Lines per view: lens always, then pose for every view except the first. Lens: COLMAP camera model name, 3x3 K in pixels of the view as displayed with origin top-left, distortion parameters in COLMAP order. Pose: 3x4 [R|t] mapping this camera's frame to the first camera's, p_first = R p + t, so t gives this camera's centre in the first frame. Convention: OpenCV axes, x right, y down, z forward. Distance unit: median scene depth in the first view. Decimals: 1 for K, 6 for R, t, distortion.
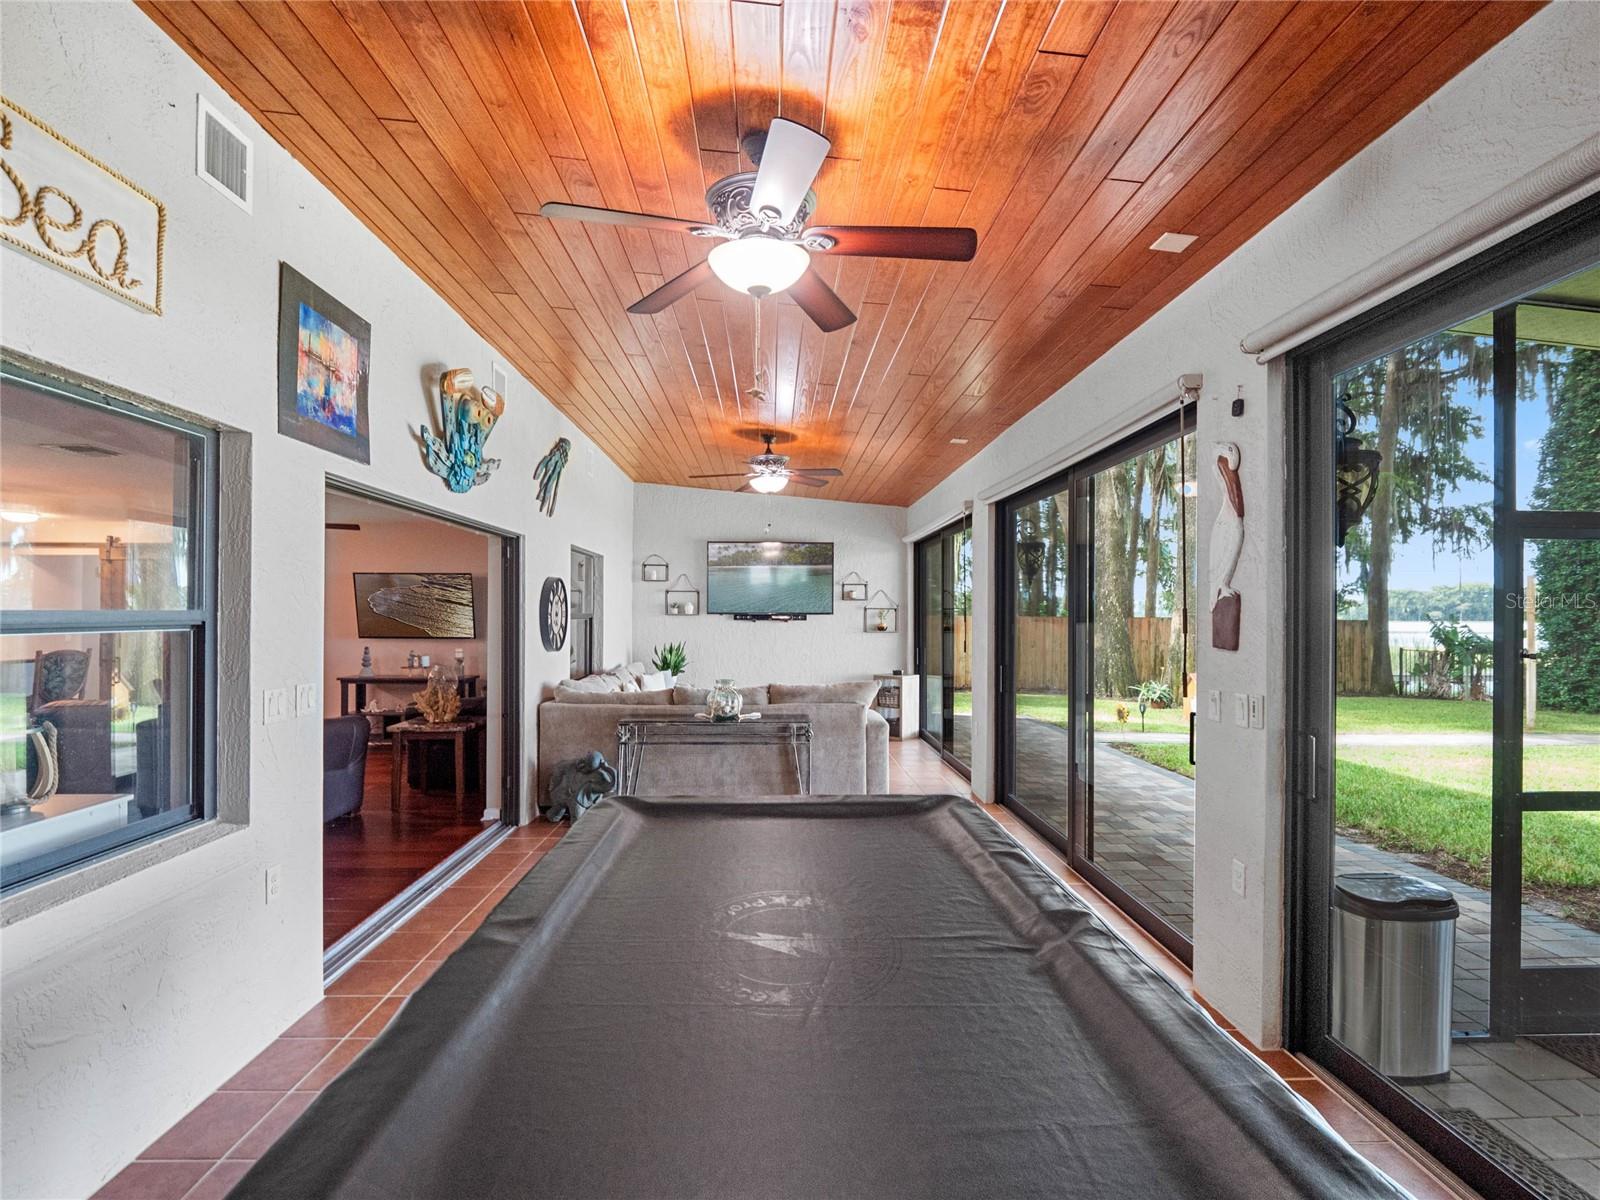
lens RADIAL K [[793.7, 0, 800.0], [0, 793.7, 600.0], [0, 0, 1]] dist [0.000810, 0.000095]
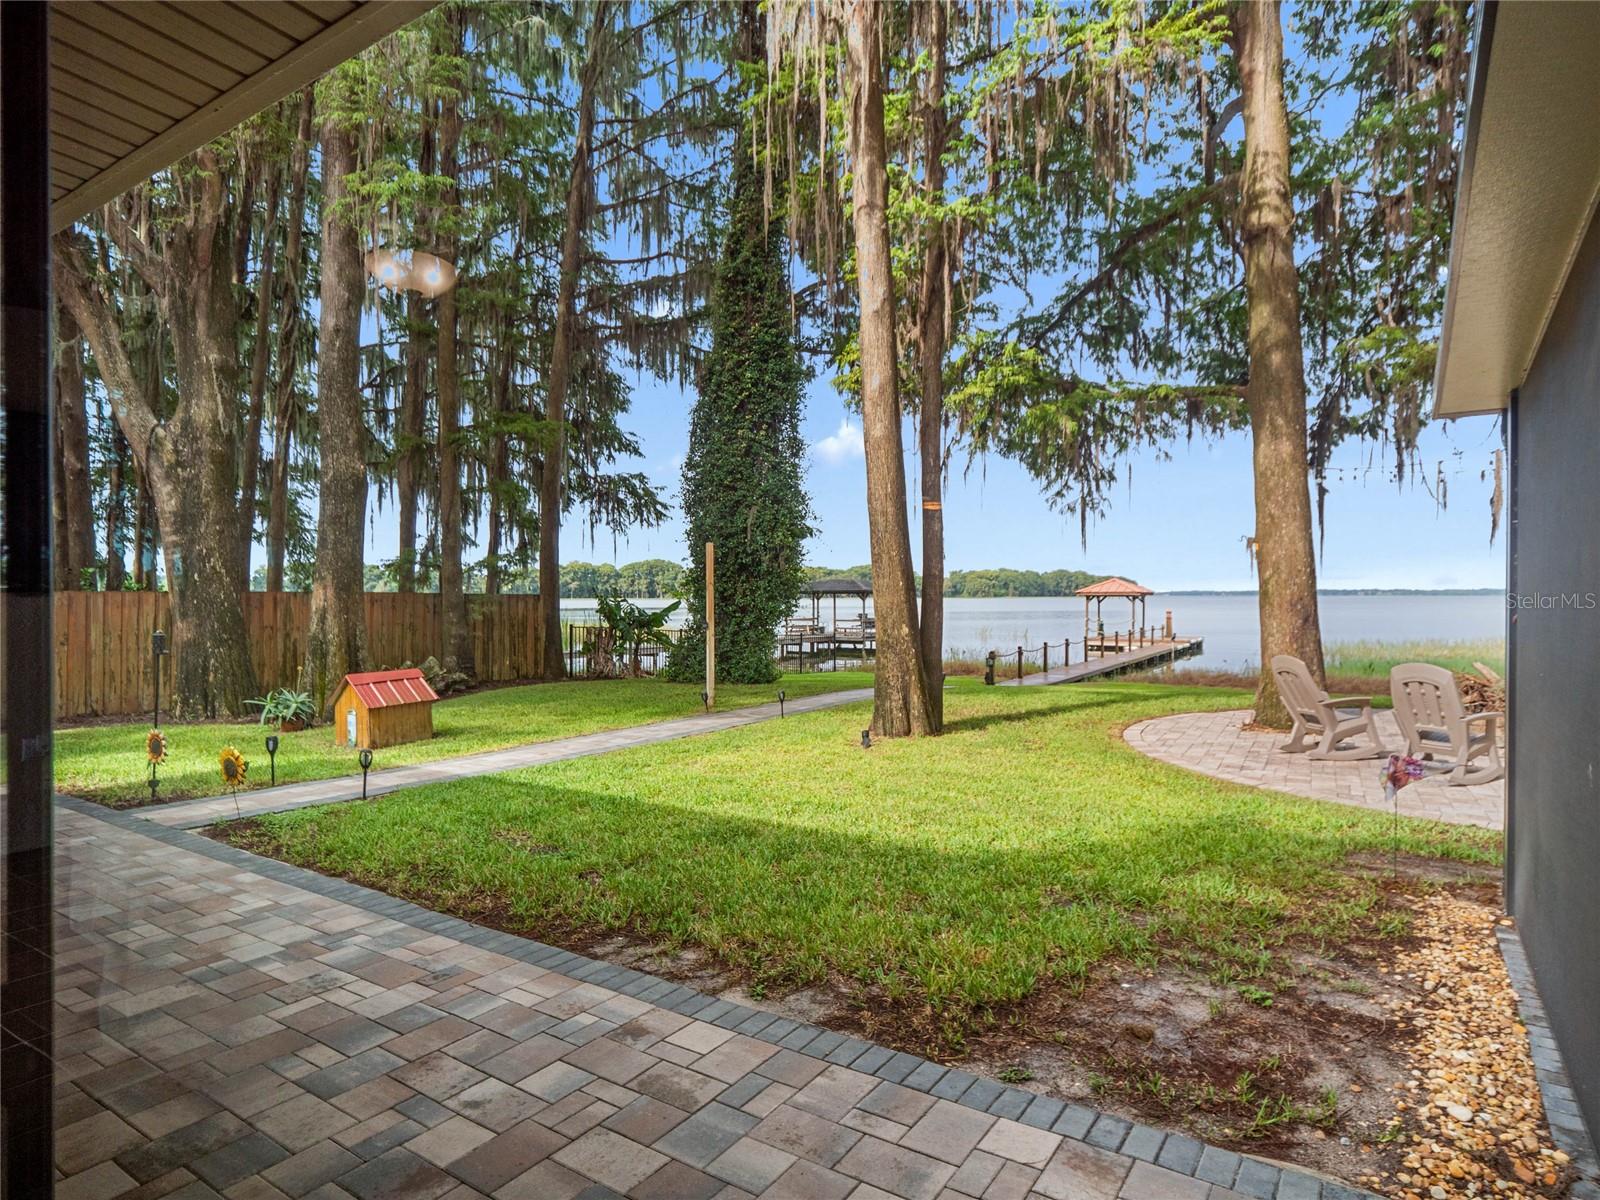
lens RADIAL K [[909.8, 0, 800.0], [0, 909.8, 600.0], [0, 0, 1]] dist [0.002971, -0.000259]
pose [[0.586421, -0.010833, 0.809934, 0.078031], [-0.009310, 0.999754, 0.020112, 0.009155], [-0.809953, -0.019334, 0.586176, 0.194573]]
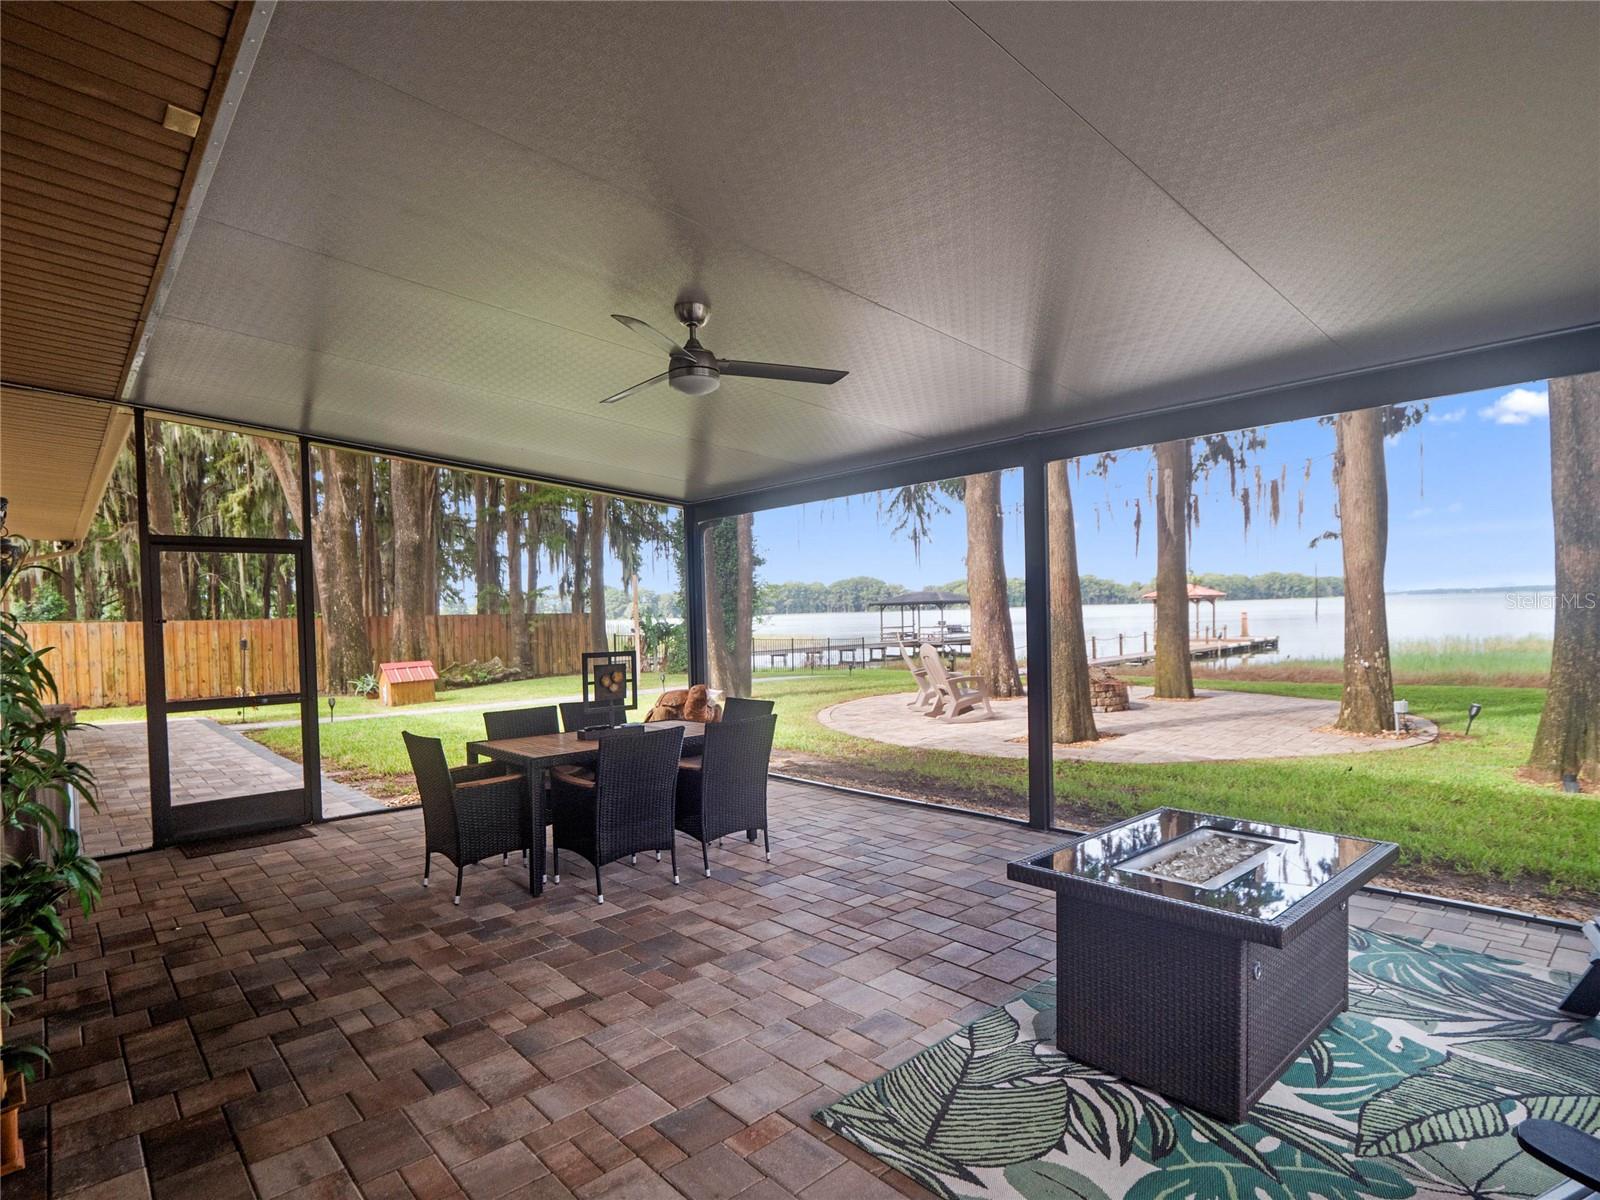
lens RADIAL K [[850.7, 0, 800.0], [0, 850.7, 600.0], [0, 0, 1]] dist [-0.004622, -0.001657]
pose [[0.768904, -0.019401, 0.639070, 0.137603], [0.022142, 0.999748, 0.003710, 0.008709], [-0.638981, 0.011298, 0.769139, -0.213259]]
